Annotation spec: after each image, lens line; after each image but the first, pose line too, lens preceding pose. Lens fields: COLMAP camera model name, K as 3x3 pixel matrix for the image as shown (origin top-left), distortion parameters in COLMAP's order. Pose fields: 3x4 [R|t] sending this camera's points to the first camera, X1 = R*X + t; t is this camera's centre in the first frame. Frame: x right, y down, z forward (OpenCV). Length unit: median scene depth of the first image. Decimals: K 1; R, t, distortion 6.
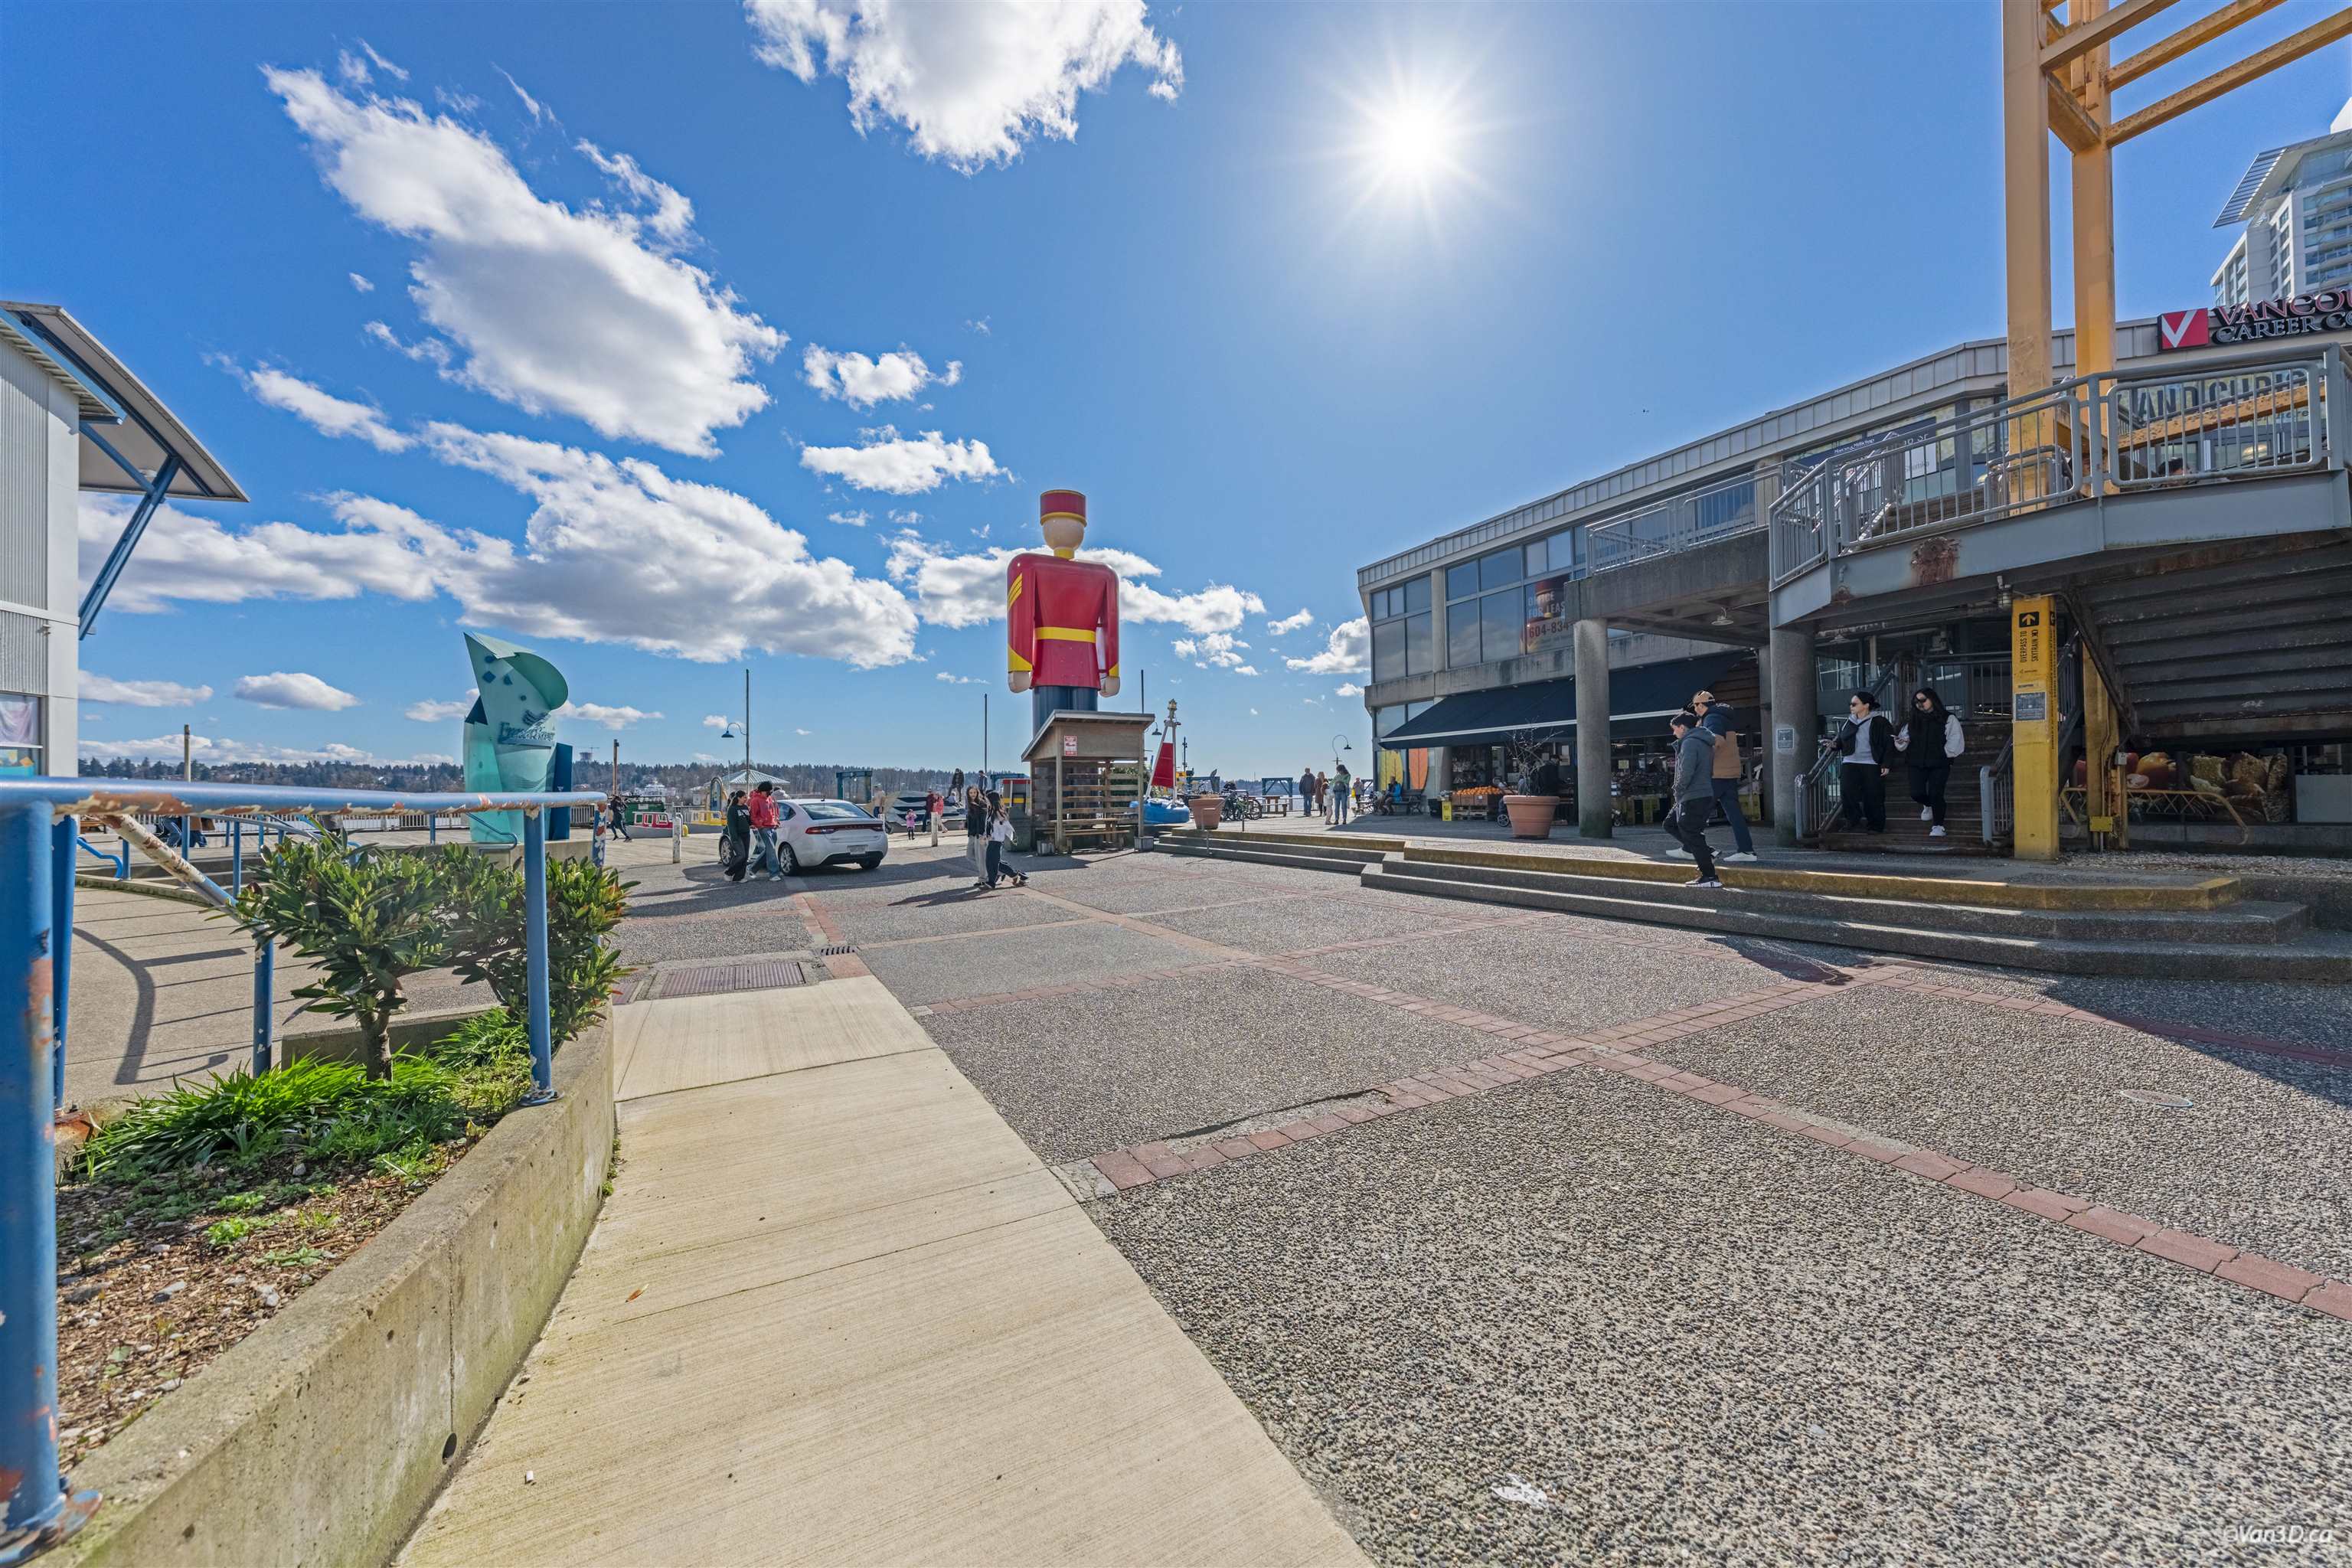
lens RADIAL K [[817.6, 0, 1180.6], [0, 817.6, 770.1], [0, 0, 1]] dist [-0.006693, 0.000048]
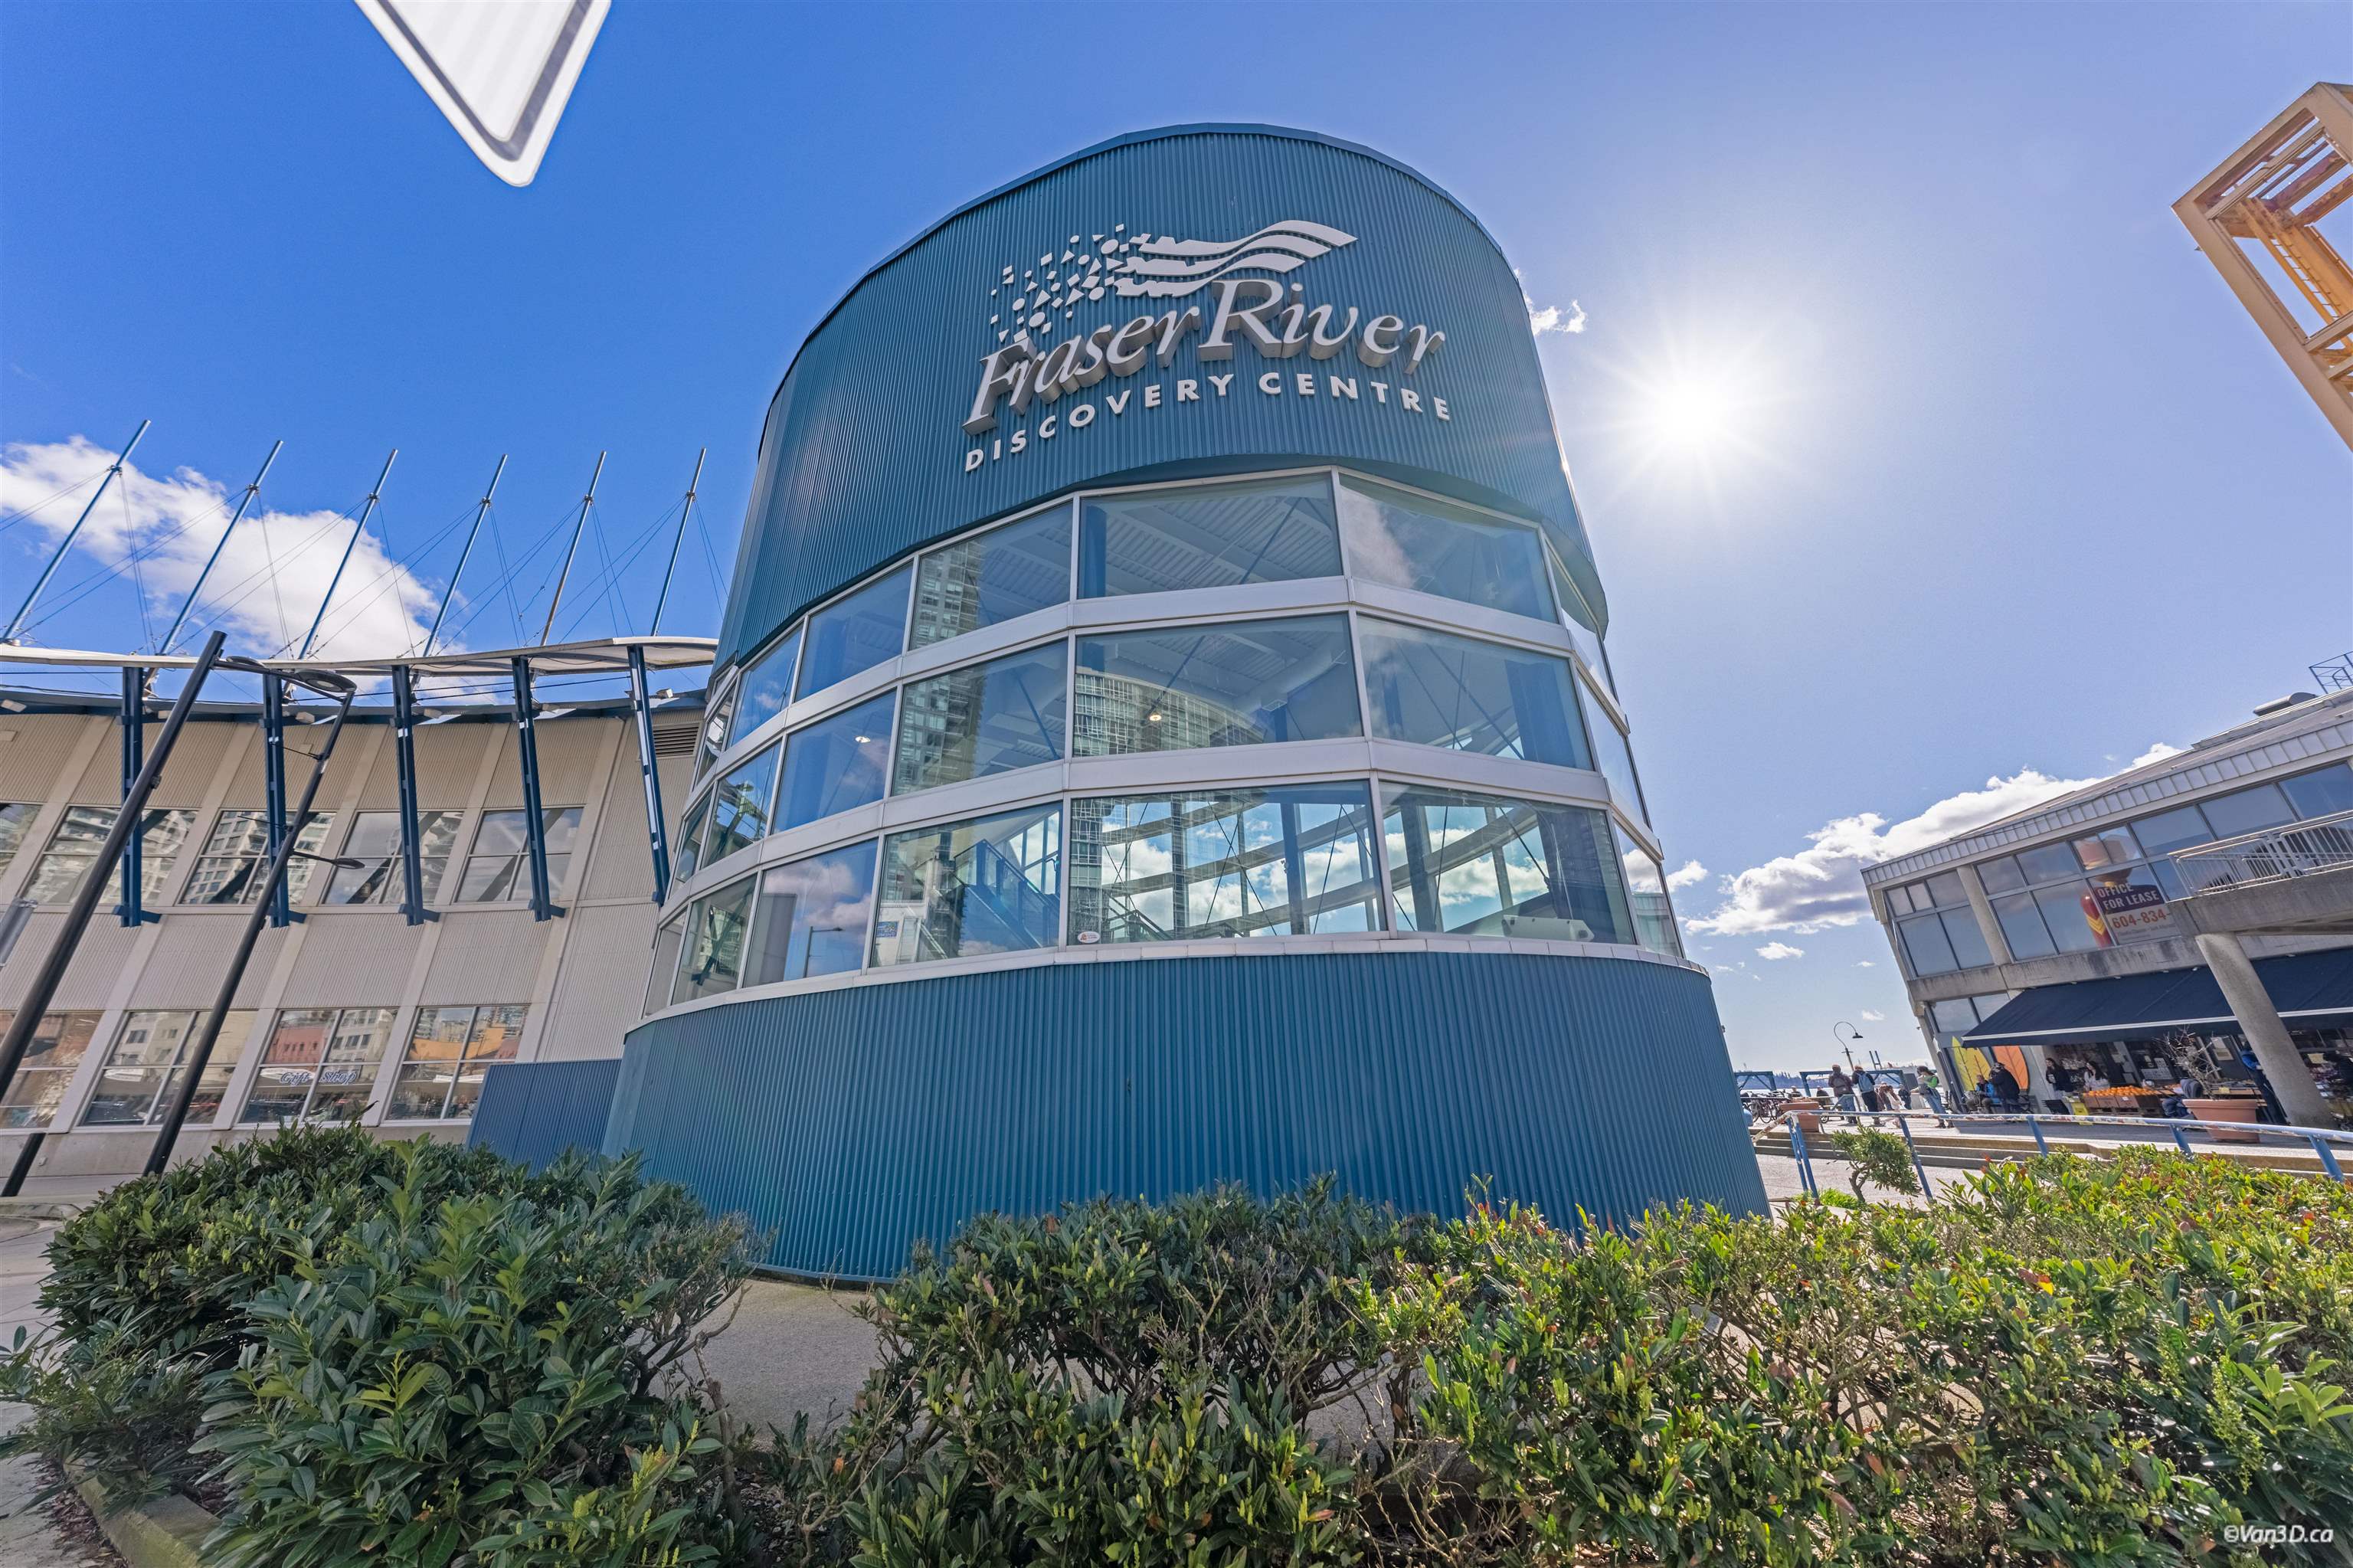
lens RADIAL K [[800.6, 0, 1169.7], [0, 800.6, 766.3], [0, 0, 1]] dist [-0.001876, 0.000086]
pose [[0.906719, -0.156006, -0.391820, -0.199854], [0.012280, 0.938438, -0.345229, -0.022112], [0.421557, 0.308215, 0.852815, -0.364649]]
